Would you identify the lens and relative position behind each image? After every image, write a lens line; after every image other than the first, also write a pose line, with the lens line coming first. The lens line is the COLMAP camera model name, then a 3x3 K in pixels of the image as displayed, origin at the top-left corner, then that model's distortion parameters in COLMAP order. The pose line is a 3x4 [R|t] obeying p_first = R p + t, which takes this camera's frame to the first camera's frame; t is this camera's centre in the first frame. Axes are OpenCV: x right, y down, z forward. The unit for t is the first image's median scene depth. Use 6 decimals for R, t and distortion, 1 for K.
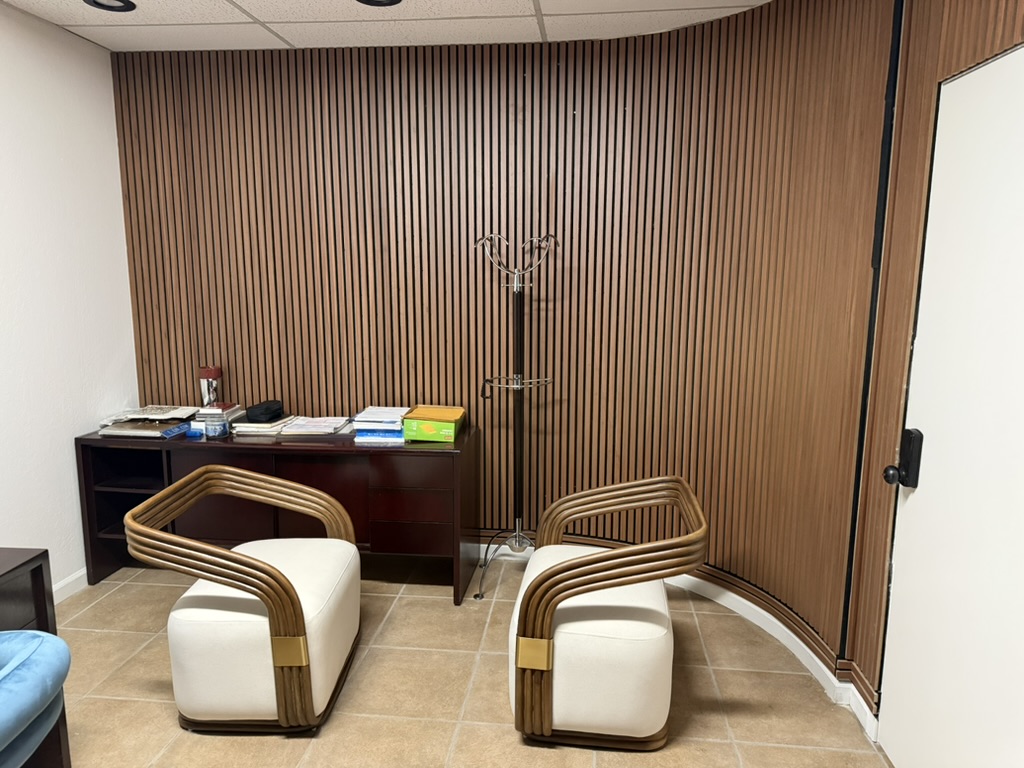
lens RADIAL K [[726.5, 0, 511.9], [0, 726.5, 392.2], [0, 0, 1]] dist [0.103175, -0.170112]
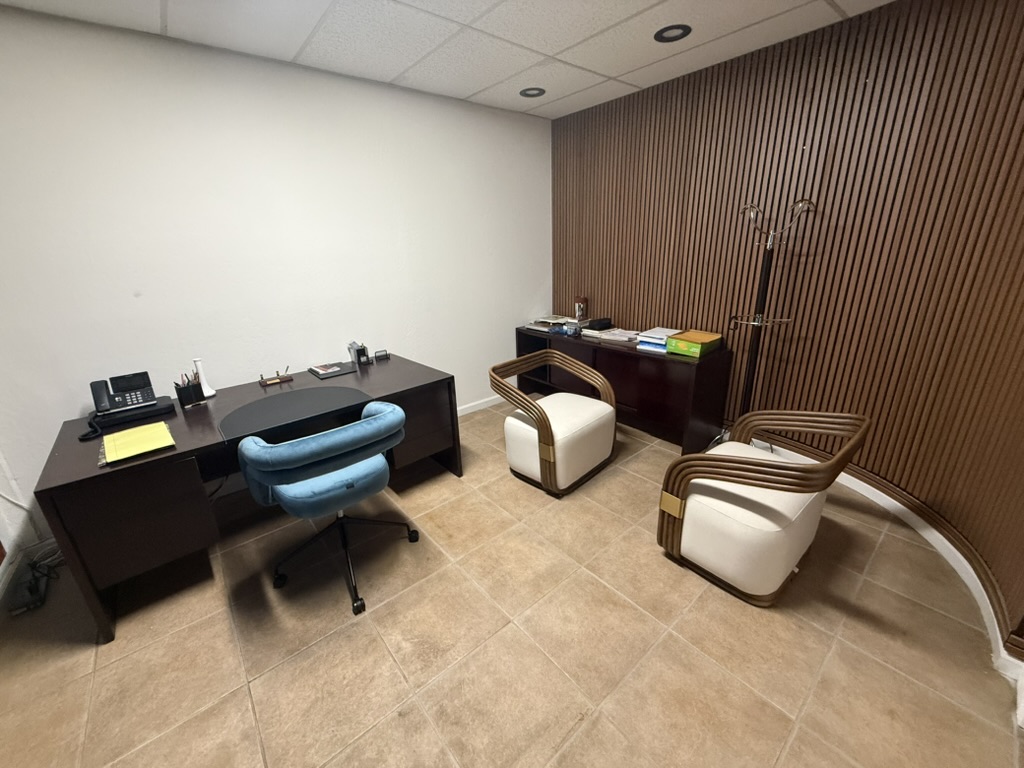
lens RADIAL K [[408.6, 0, 512.0], [0, 408.6, 384.0], [0, 0, 1]] dist [0.001439, -0.000079]
pose [[0.712663, 0.196448, -0.673439, 0.219120], [-0.072522, 0.975477, 0.207809, -0.023280], [0.697748, -0.099259, 0.709433, 0.146496]]
